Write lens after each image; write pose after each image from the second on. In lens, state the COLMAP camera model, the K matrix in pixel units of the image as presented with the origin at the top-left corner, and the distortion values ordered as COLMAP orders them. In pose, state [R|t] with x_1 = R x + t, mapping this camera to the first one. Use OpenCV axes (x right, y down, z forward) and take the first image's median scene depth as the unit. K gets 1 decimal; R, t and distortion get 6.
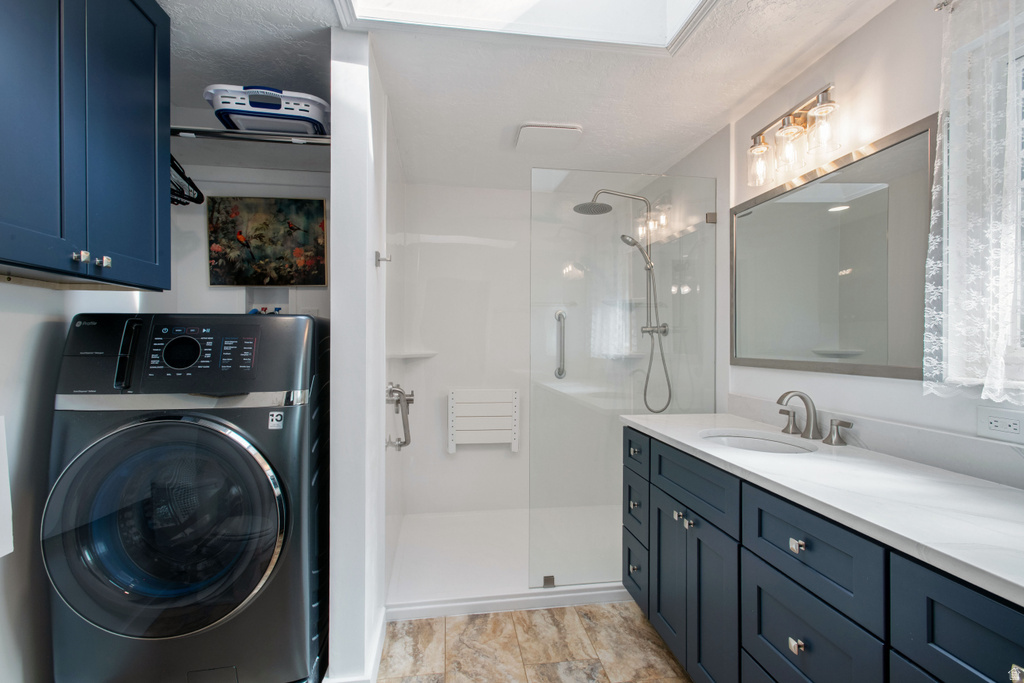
lens RADIAL K [[472.3, 0, 515.0], [0, 472.3, 344.7], [0, 0, 1]] dist [-0.001237, 0.003091]
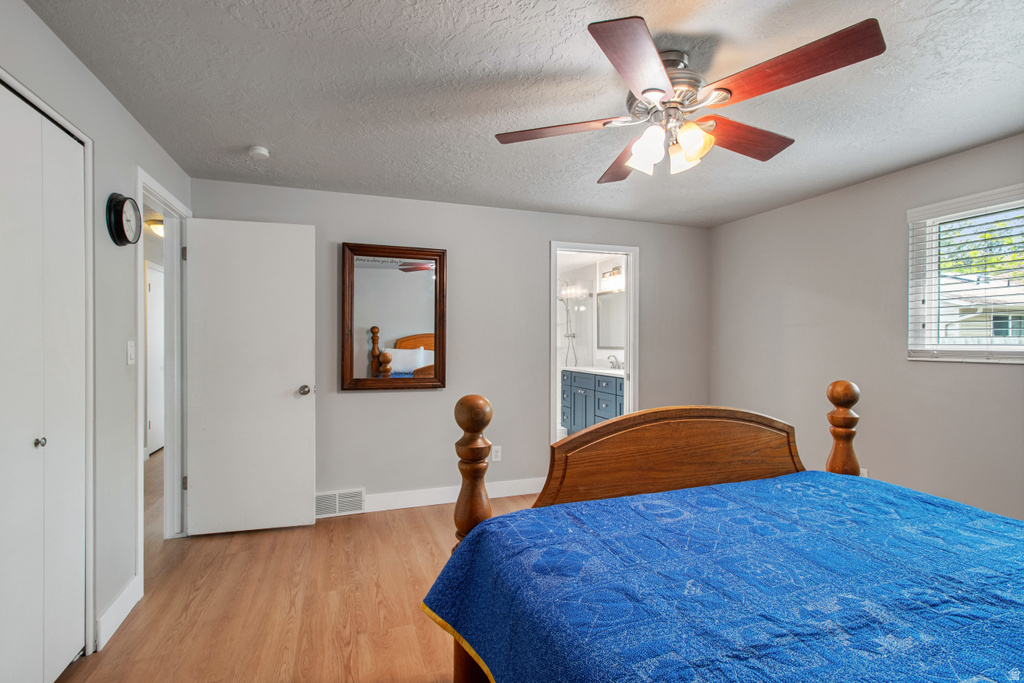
lens RADIAL K [[472.3, 0, 509.9], [0, 472.3, 340.8], [0, 0, 1]] dist [-0.001237, 0.003091]
pose [[0.981576, -0.000989, 0.191071, -0.591873], [0.001610, 0.999994, -0.003097, 0.001871], [-0.191067, 0.003348, 0.981571, -1.664206]]
